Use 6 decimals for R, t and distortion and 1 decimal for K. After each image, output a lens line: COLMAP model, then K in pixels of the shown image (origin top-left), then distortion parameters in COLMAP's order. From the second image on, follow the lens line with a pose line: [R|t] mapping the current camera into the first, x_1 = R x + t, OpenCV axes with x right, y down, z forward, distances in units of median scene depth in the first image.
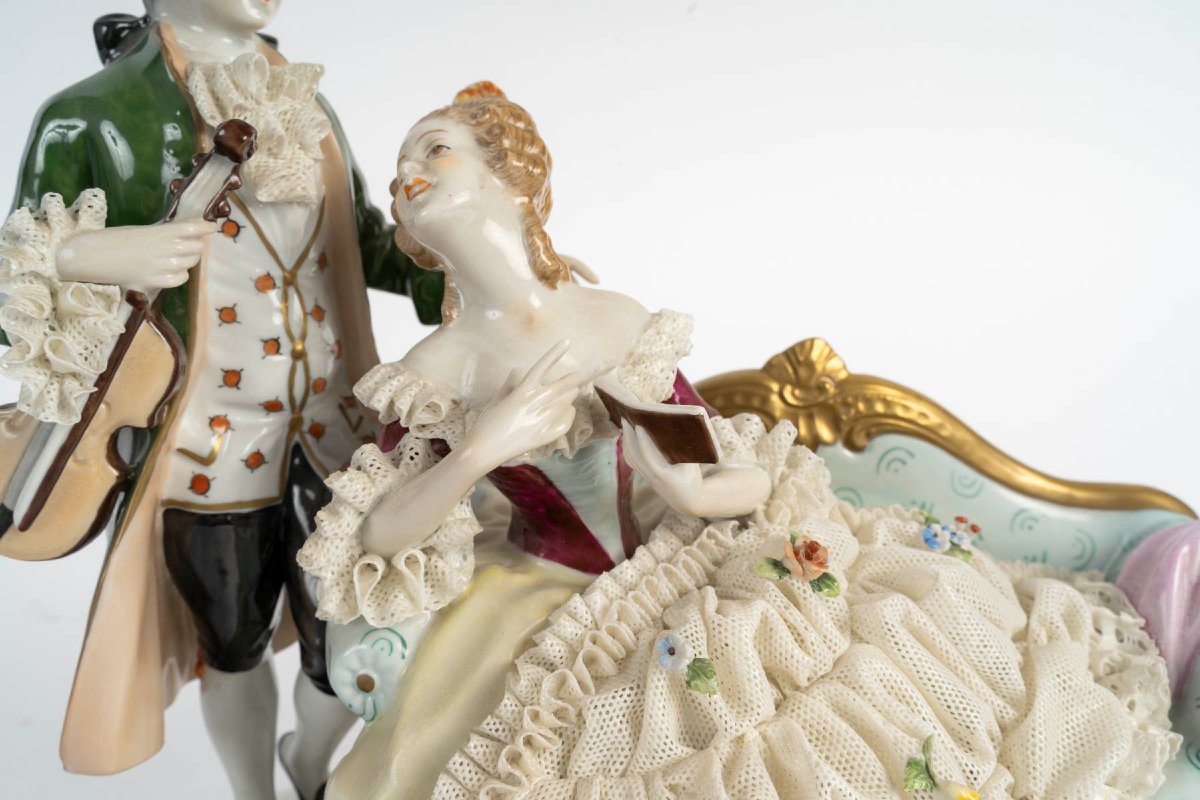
lens RADIAL K [[1067.2, 0, 599.1], [0, 1067.2, 398.0], [0, 0, 1]] dist [0.011904, 0.014049]
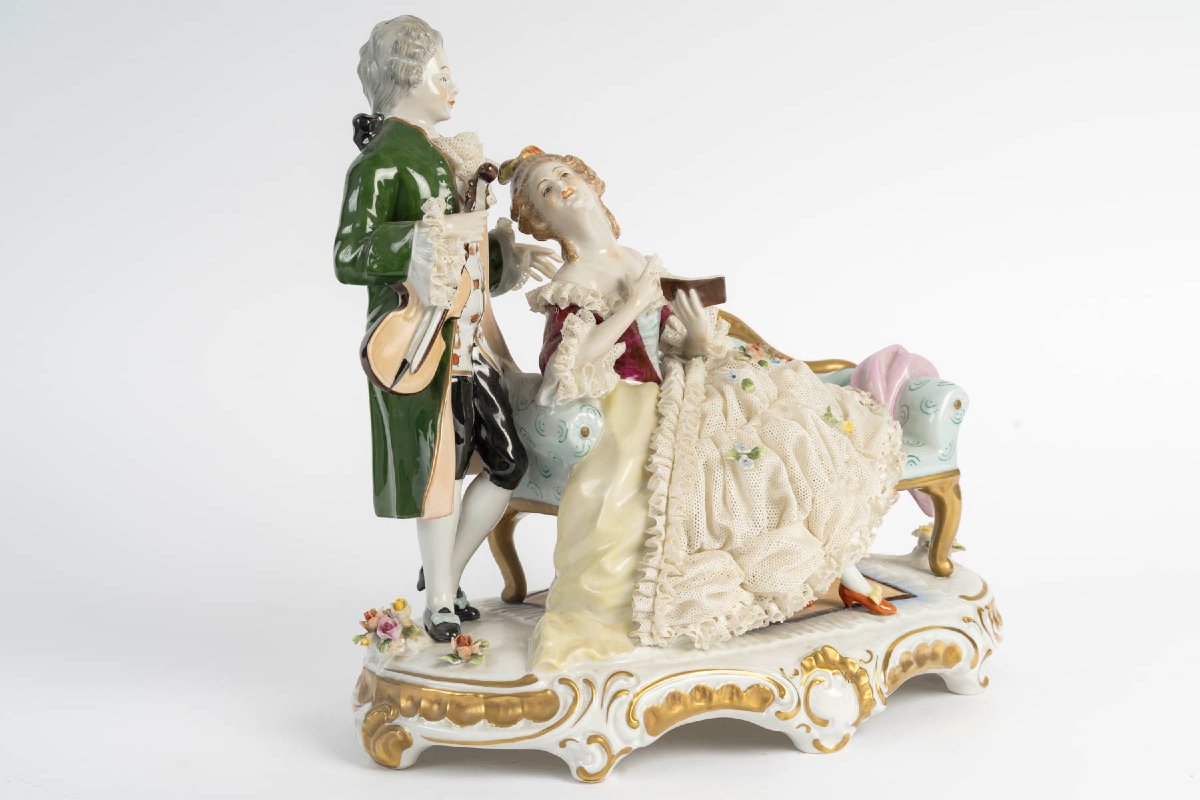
lens RADIAL K [[2230.6, 0, 618.3], [0, 2230.6, 438.9], [0, 0, 1]] dist [-0.029220, 0.000000]
pose [[0.836214, -0.090402, 0.540900, -2.353276], [0.188049, 0.973788, -0.127966, 0.800970], [-0.515154, 0.208723, 0.831295, -2.423376]]
